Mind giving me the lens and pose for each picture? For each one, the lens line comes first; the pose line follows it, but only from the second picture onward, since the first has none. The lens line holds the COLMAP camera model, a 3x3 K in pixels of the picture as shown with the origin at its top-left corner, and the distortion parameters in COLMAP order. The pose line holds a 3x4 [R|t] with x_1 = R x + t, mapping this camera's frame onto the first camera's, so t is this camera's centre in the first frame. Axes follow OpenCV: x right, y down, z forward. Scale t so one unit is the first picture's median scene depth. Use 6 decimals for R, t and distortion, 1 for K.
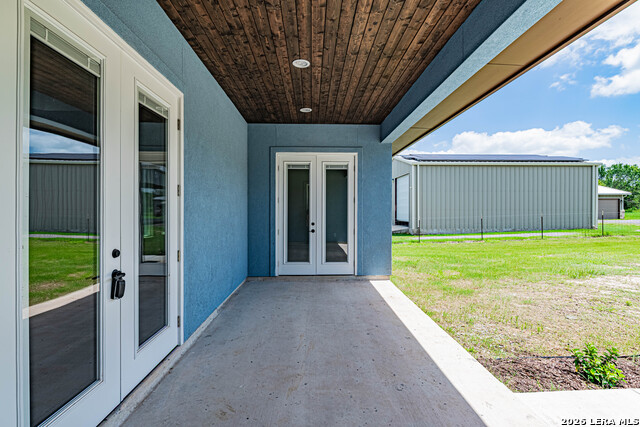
lens RADIAL K [[315.8, 0, 320.0], [0, 315.8, 213.5], [0, 0, 1]] dist [-0.007102, -0.000497]
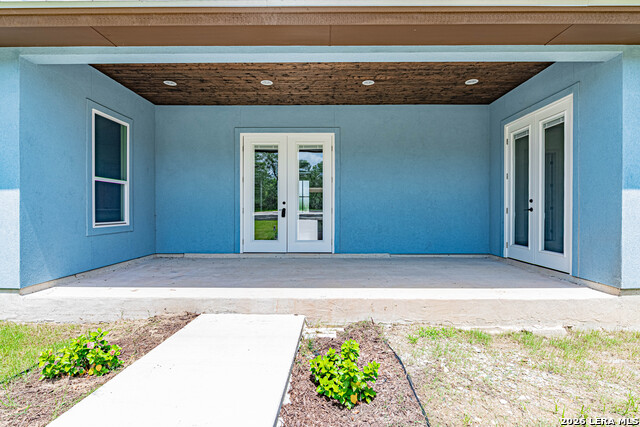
lens RADIAL K [[327.0, 0, 320.0], [0, 327.0, 213.5], [0, 0, 1]] dist [0.001476, 0.000280]
pose [[-0.044259, 0.012637, -0.998940, 0.846943], [-0.011792, 0.999844, 0.013171, 0.060856], [0.998950, 0.012362, -0.044103, 0.496467]]
